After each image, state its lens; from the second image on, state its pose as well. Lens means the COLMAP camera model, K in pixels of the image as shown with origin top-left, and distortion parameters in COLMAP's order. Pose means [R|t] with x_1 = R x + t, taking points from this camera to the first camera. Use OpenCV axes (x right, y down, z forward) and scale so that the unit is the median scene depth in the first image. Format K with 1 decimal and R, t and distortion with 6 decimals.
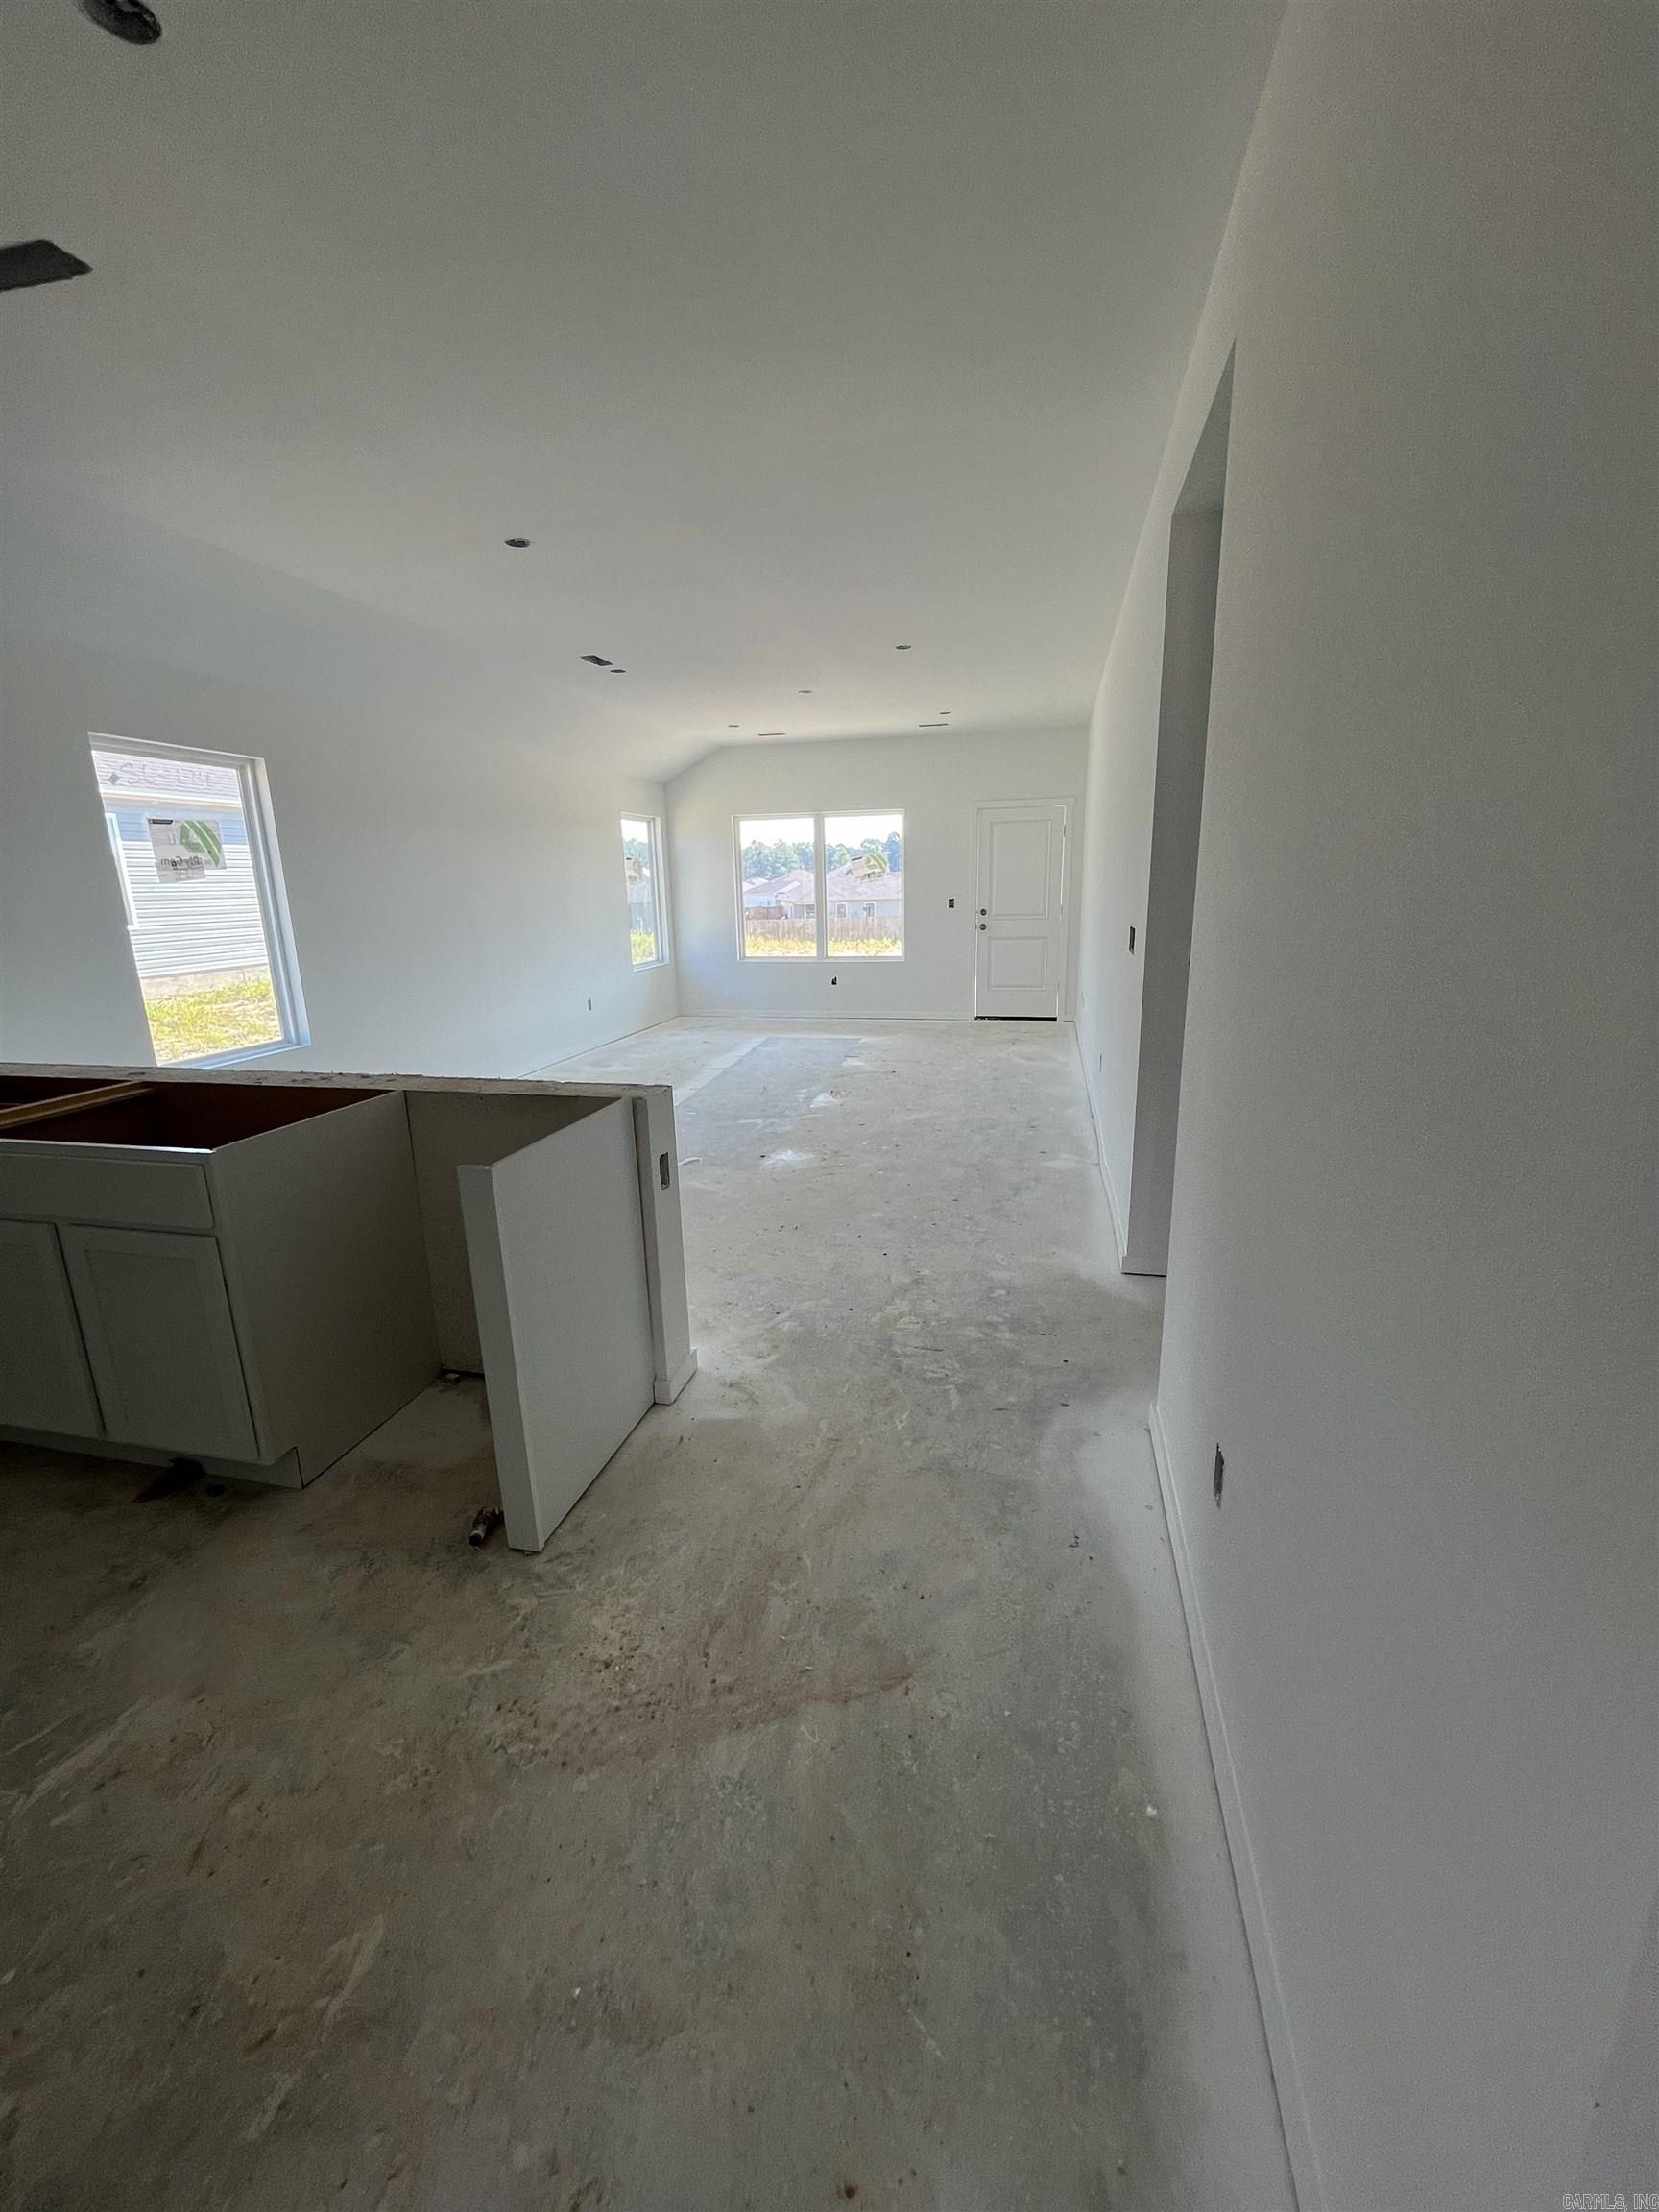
lens RADIAL K [[897.1, 0, 826.8], [0, 897.1, 1112.1], [0, 0, 1]] dist [-0.001223, -0.000201]
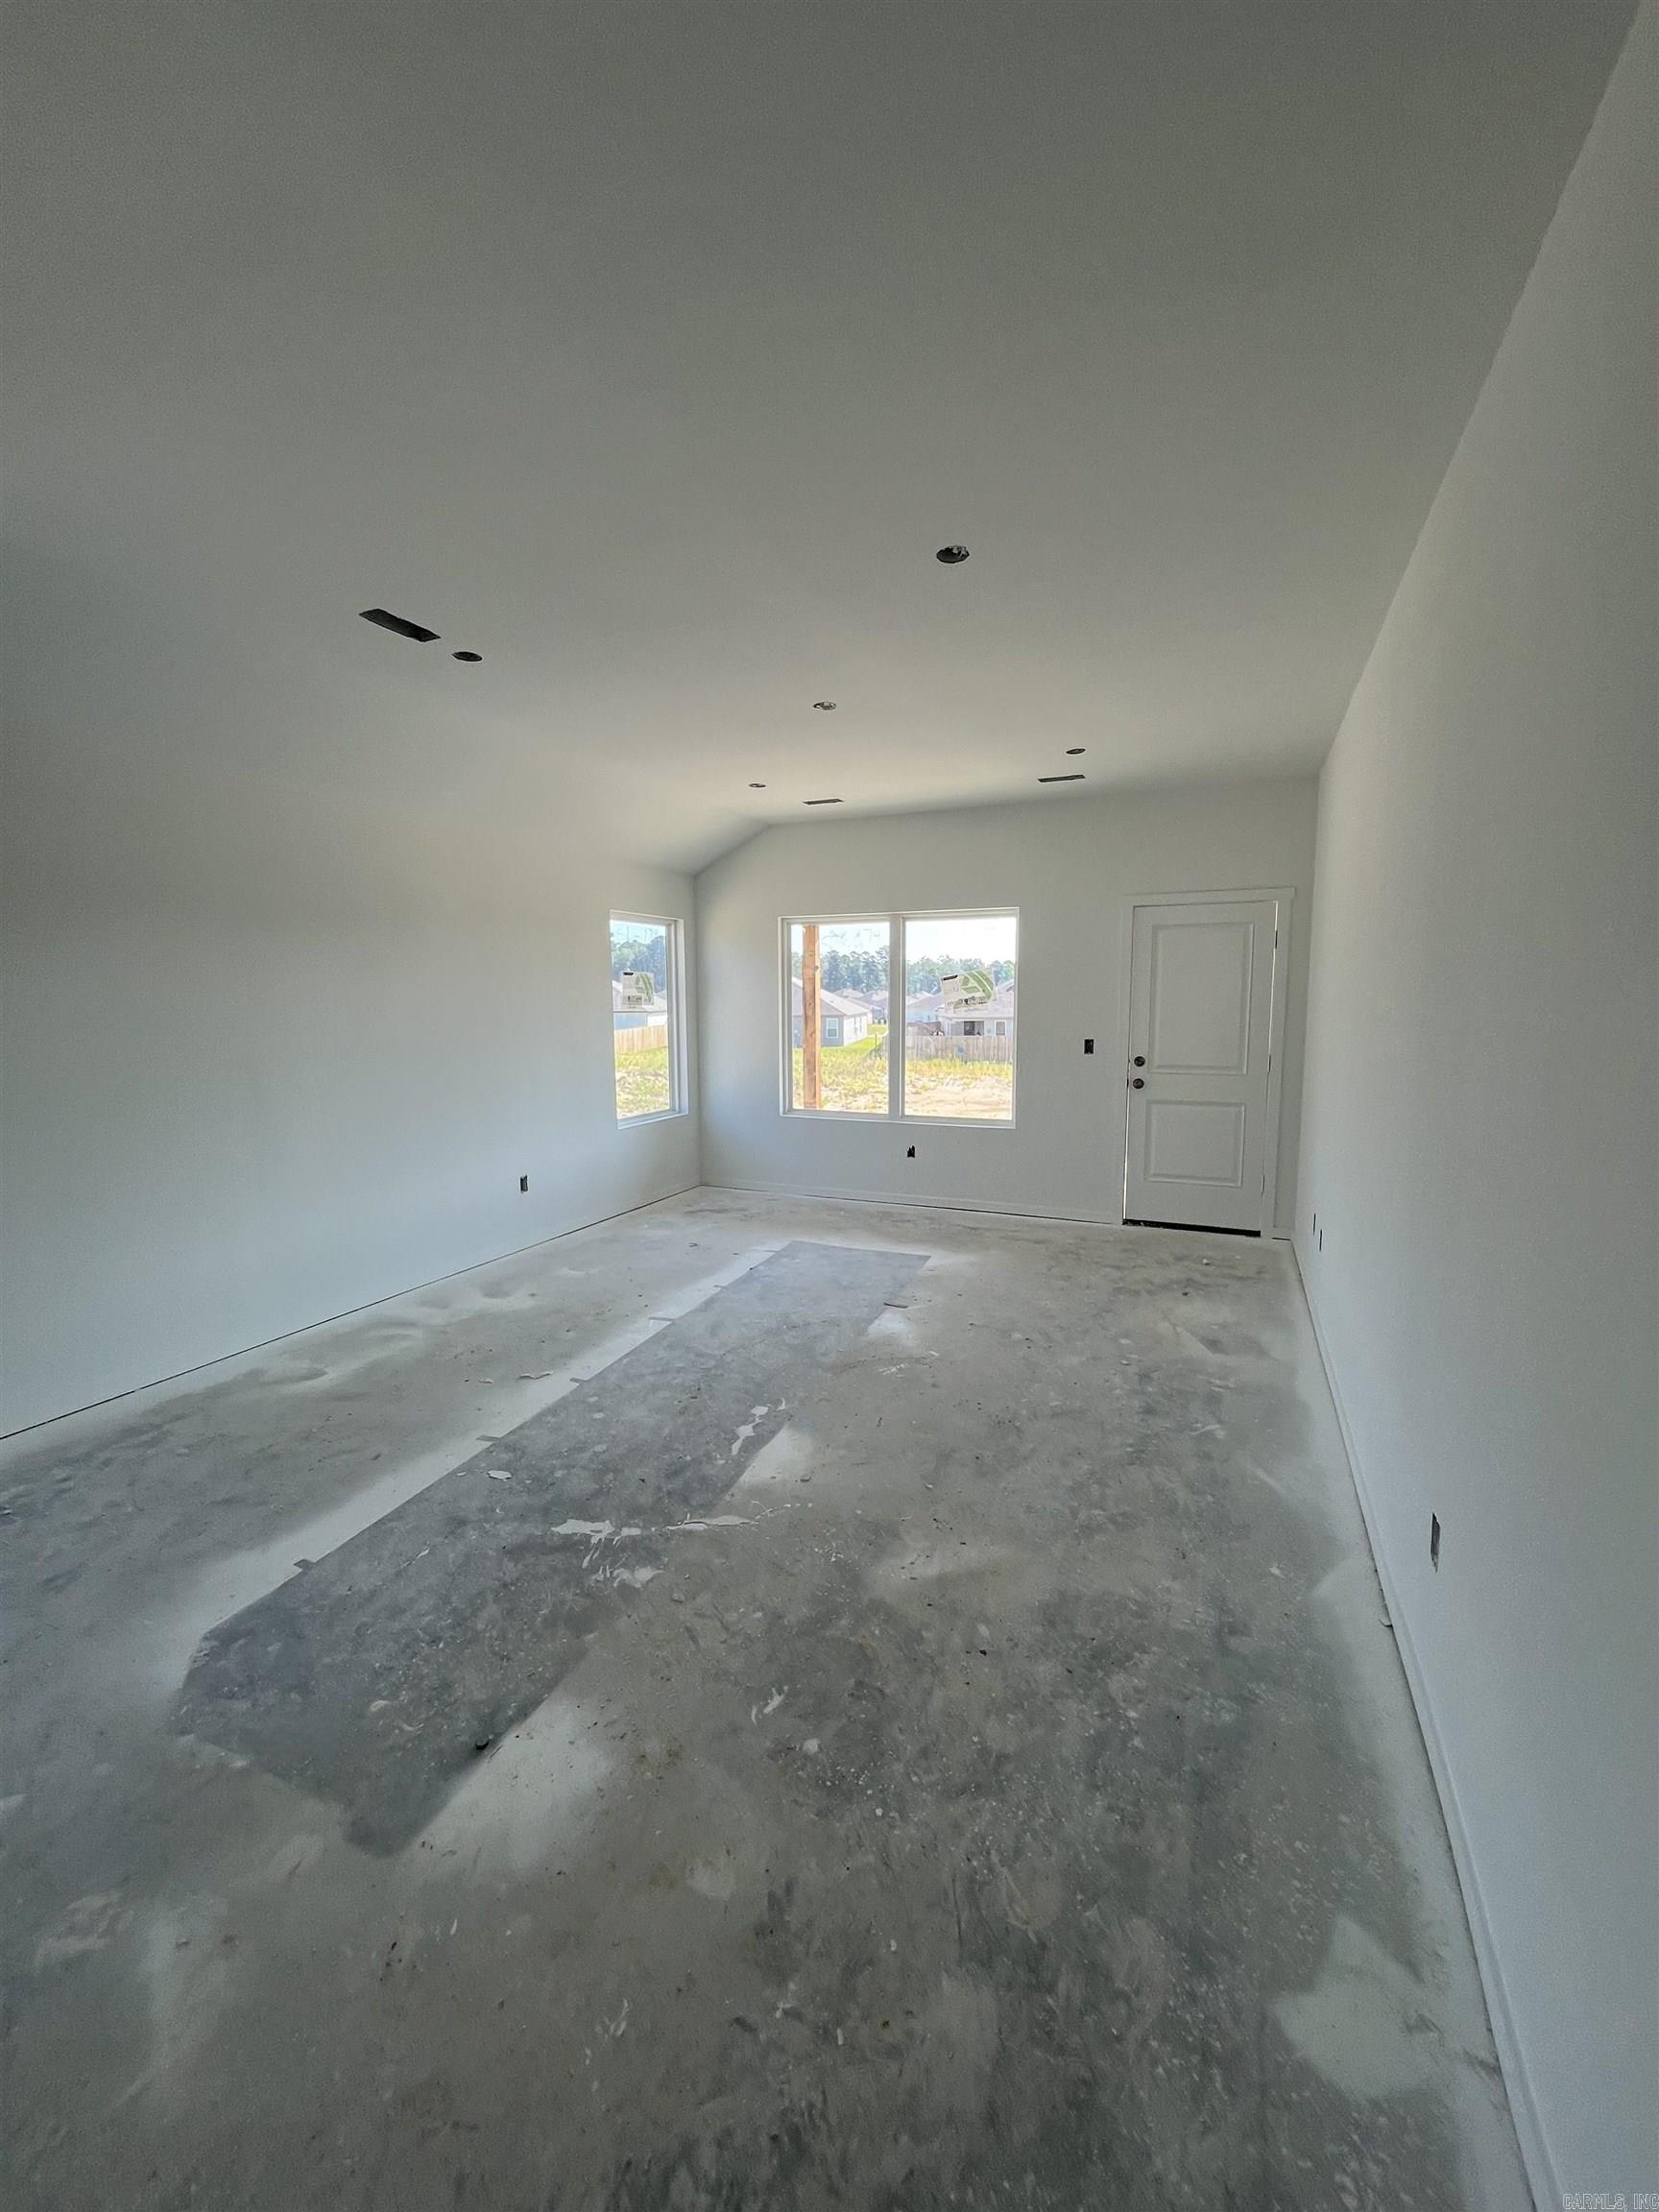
lens RADIAL K [[897.1, 0, 831.8], [0, 897.1, 1103.5], [0, 0, 1]] dist [-0.001223, -0.000201]
pose [[0.983792, 0.039431, -0.174922, 0.070851], [-0.062082, 0.990089, -0.125974, -0.098137], [0.168221, 0.134792, 0.976490, 0.337489]]
